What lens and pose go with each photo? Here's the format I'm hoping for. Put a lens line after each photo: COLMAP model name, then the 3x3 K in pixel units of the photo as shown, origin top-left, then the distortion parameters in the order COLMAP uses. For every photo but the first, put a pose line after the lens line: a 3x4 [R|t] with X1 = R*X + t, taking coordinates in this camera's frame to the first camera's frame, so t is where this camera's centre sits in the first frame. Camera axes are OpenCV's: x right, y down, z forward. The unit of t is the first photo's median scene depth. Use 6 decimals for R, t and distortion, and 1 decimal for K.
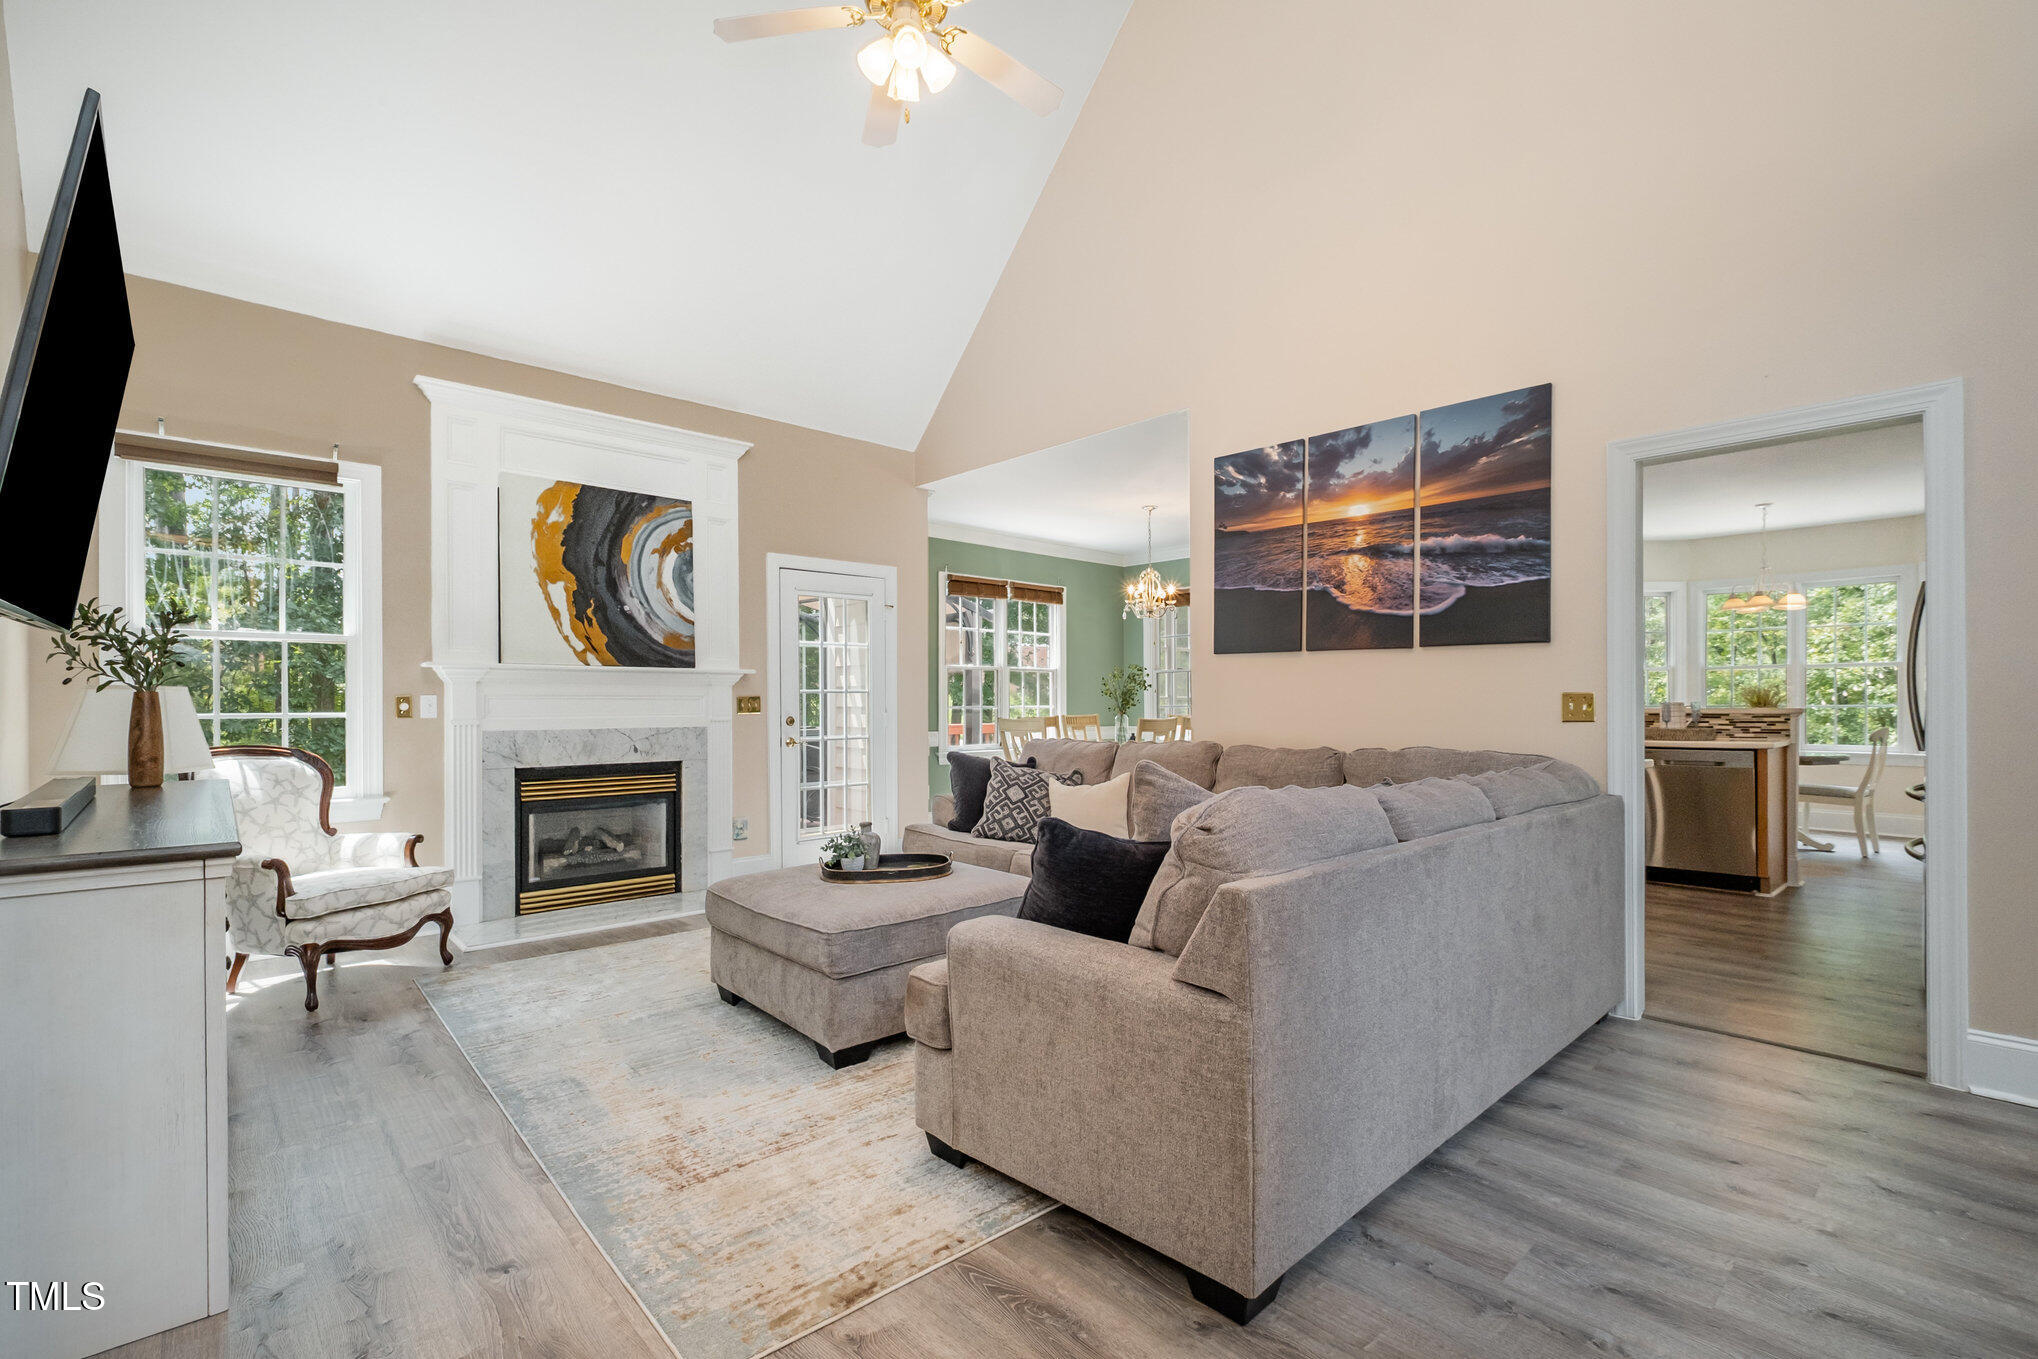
lens RADIAL K [[914.0, 0, 1021.5], [0, 914.0, 702.0], [0, 0, 1]] dist [0.003022, -0.000327]
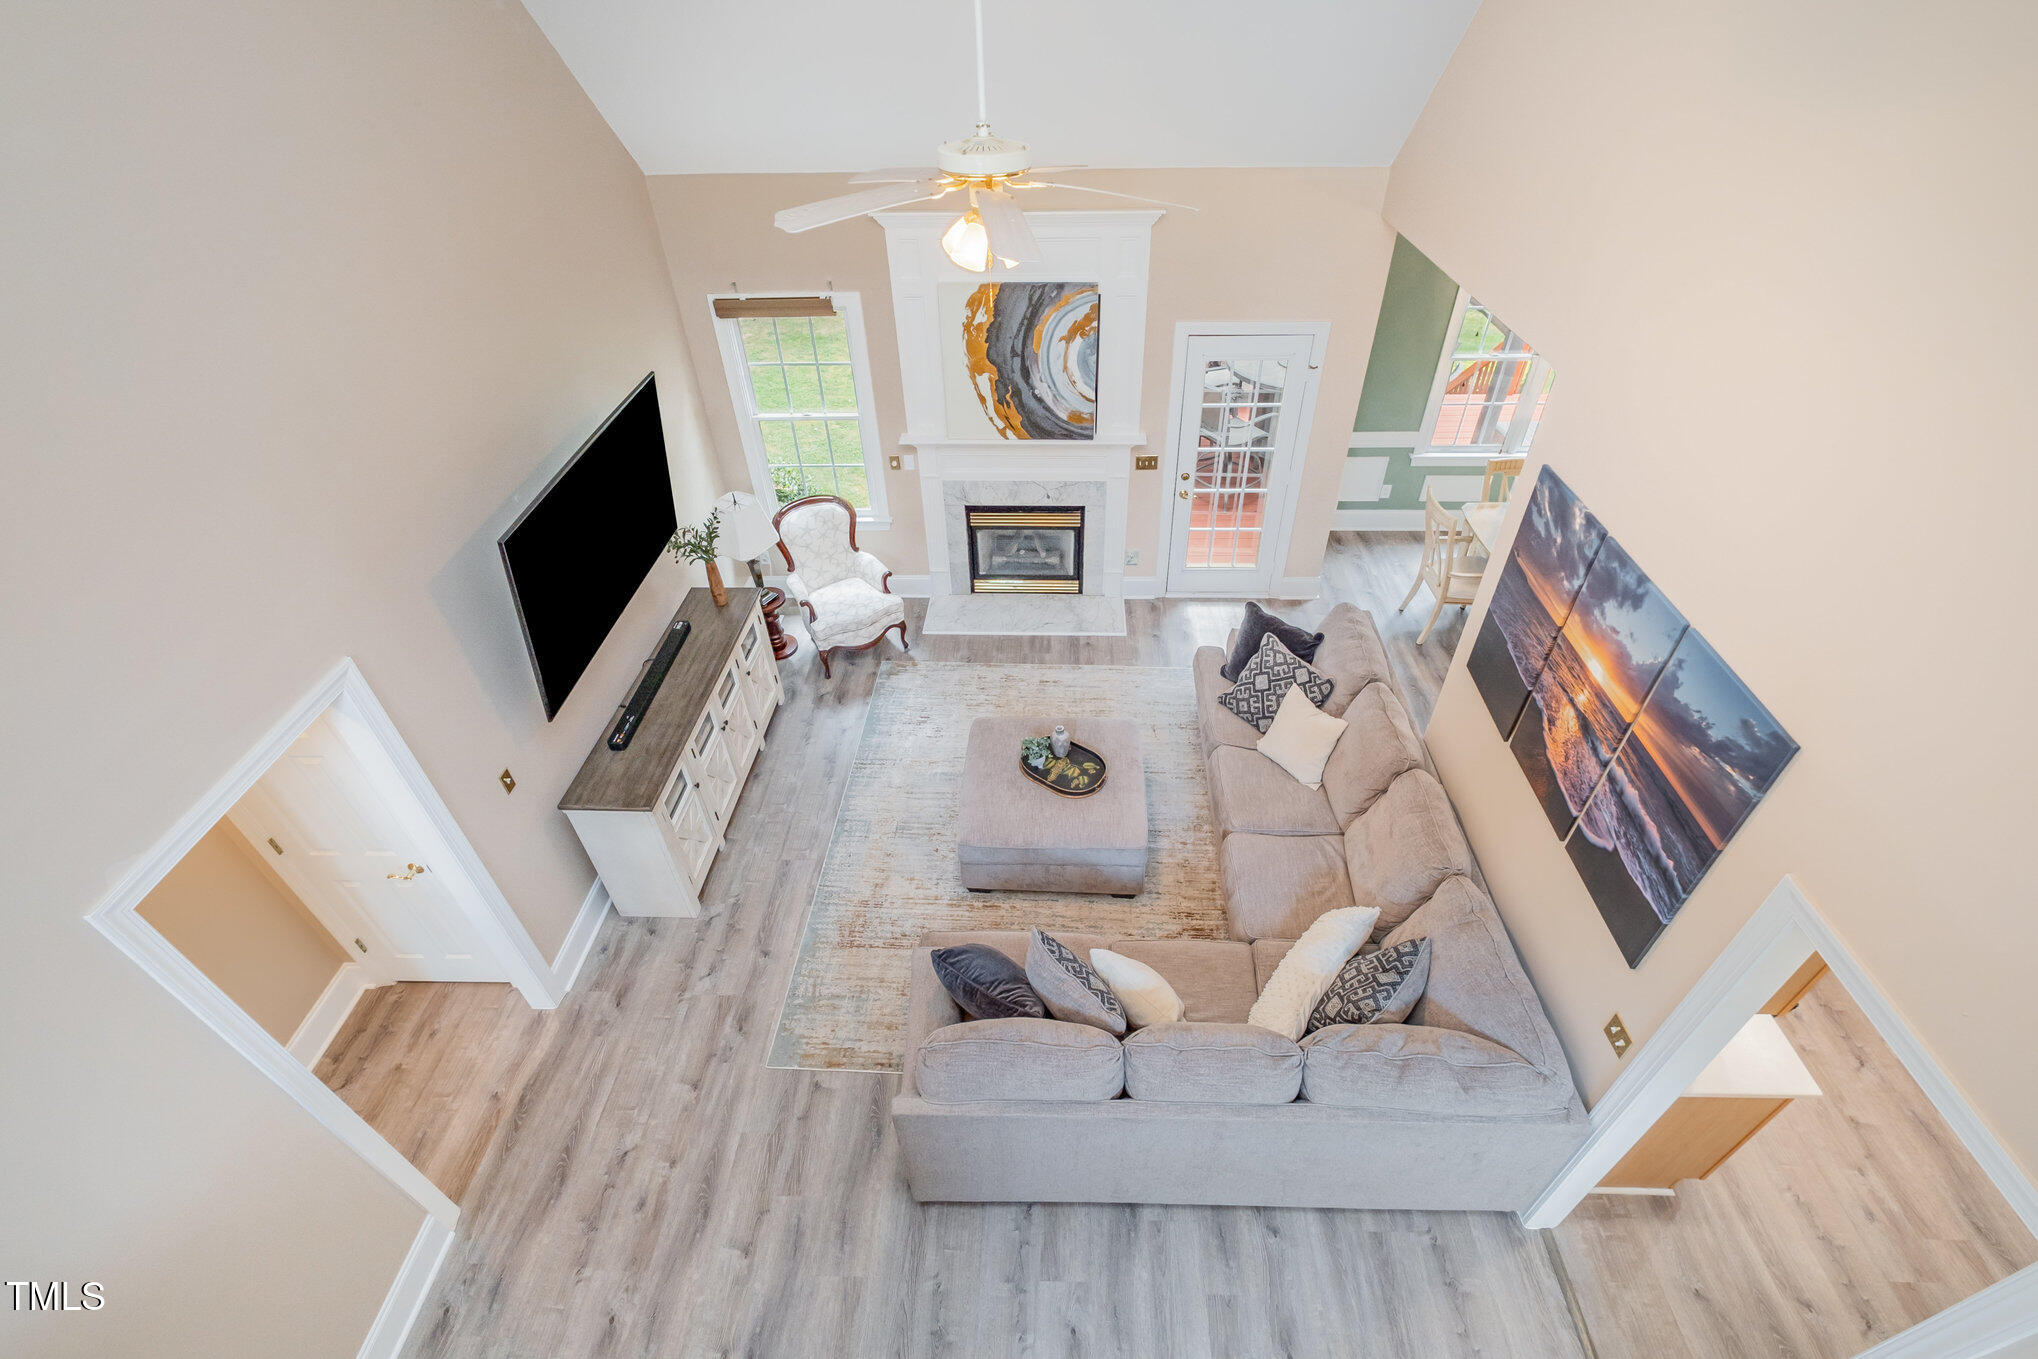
lens RADIAL K [[886.3, 0, 1019.0], [0, 886.3, 679.5], [0, 0, 1]] dist [0.001534, -0.000084]
pose [[0.710886, 0.432869, -0.554315, 0.364127], [0.025105, 0.772035, 0.635085, -0.570834], [0.702859, -0.465389, 0.537961, 0.204770]]
